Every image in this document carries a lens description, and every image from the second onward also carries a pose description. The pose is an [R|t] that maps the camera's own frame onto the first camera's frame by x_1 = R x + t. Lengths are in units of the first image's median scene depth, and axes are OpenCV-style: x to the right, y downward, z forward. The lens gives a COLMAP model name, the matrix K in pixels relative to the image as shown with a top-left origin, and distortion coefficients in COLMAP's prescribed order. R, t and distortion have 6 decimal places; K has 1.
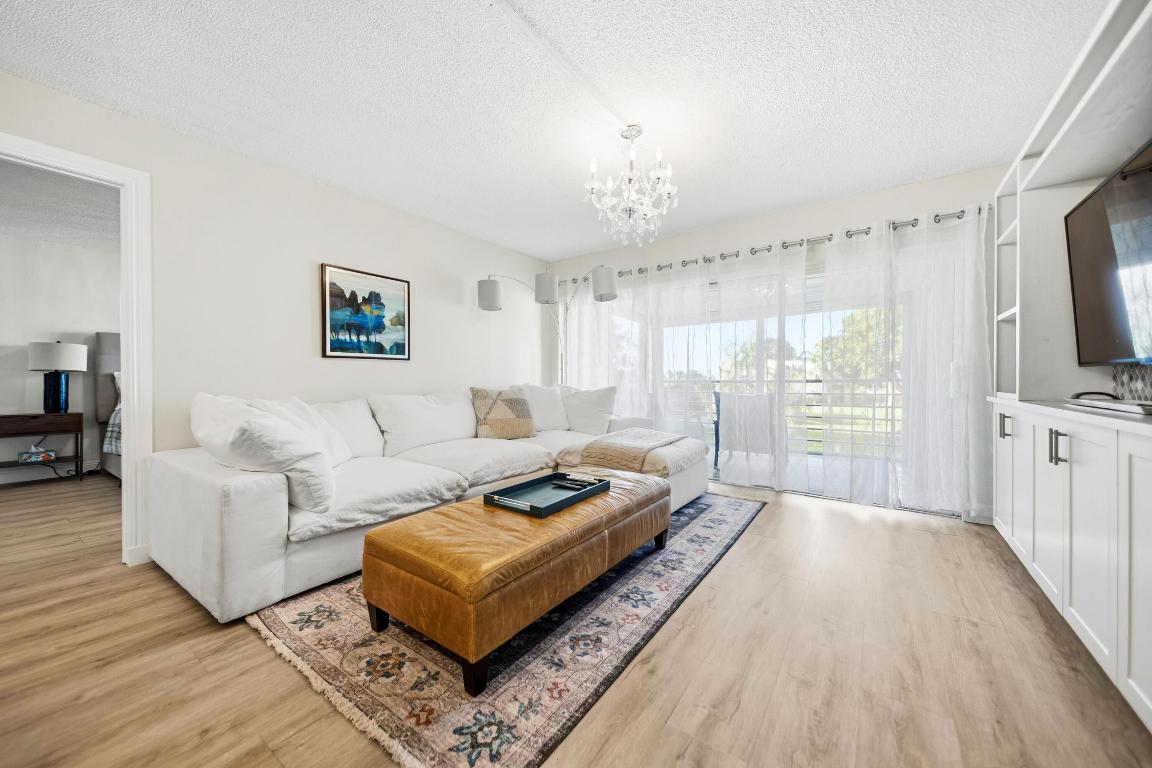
lens RADIAL K [[416.1, 0, 581.6], [0, 416.1, 376.8], [0, 0, 1]] dist [0.033939, -0.016111]
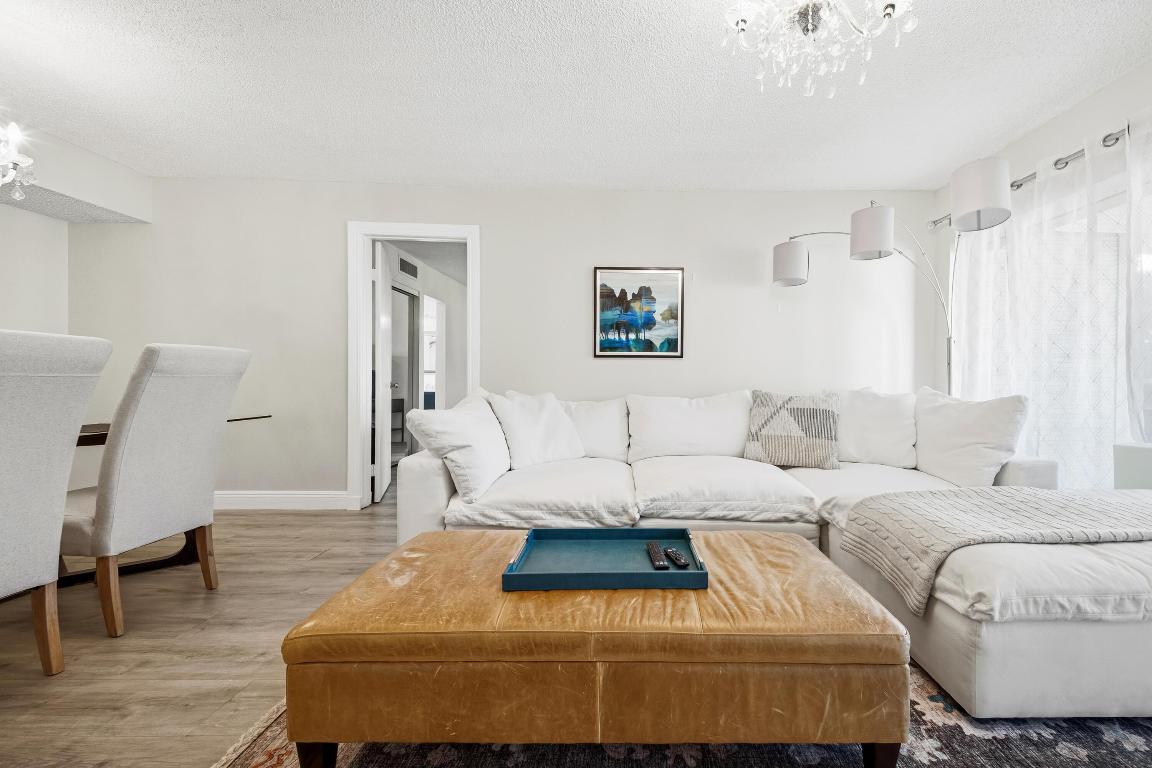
lens RADIAL K [[441.8, 0, 652.1], [0, 441.8, 382.3], [0, 0, 1]] dist [0.022587, -0.000030]
pose [[0.588776, 0.008585, -0.808251, 0.397034], [-0.005774, 0.999963, 0.006415, 0.009027], [0.808276, 0.000890, 0.588803, 0.525143]]
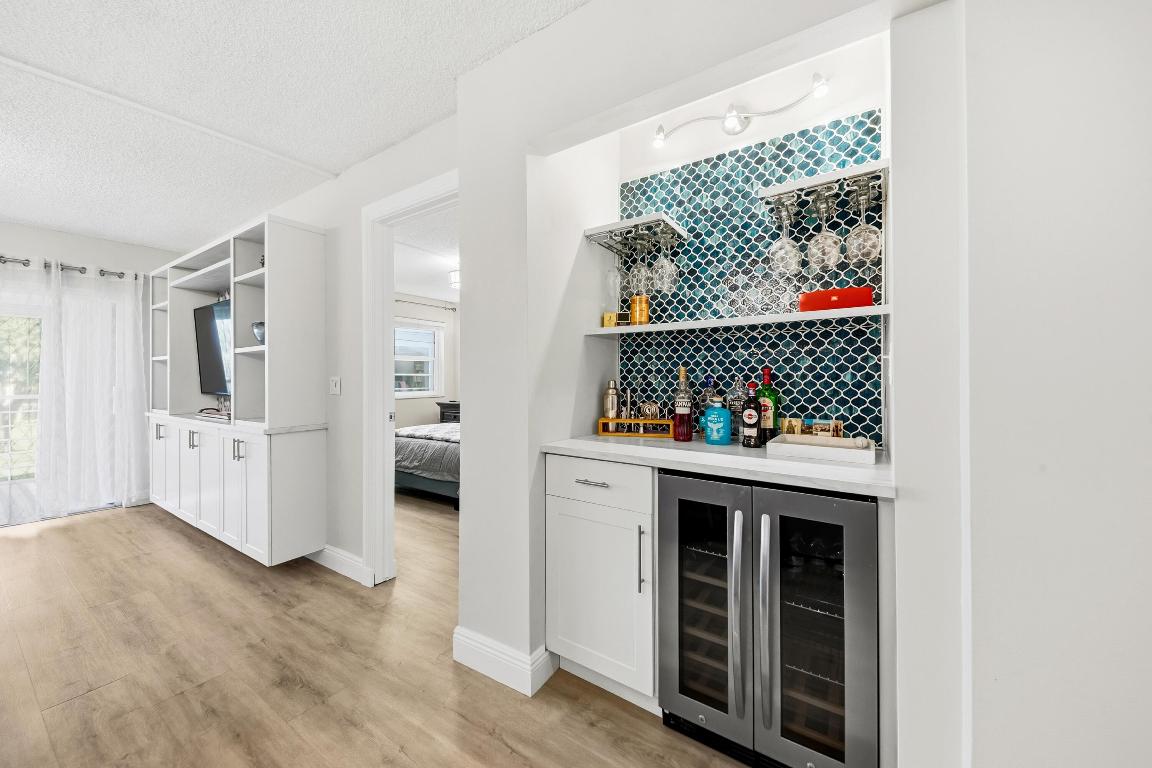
lens RADIAL K [[416.1, 0, 581.6], [0, 416.1, 376.8], [0, 0, 1]] dist [0.033939, -0.016111]
pose [[-0.035697, 0.003606, 0.999356, -0.518374], [0.001304, 0.999993, -0.003561, -0.065858], [-0.999362, 0.001176, -0.035702, -0.417822]]
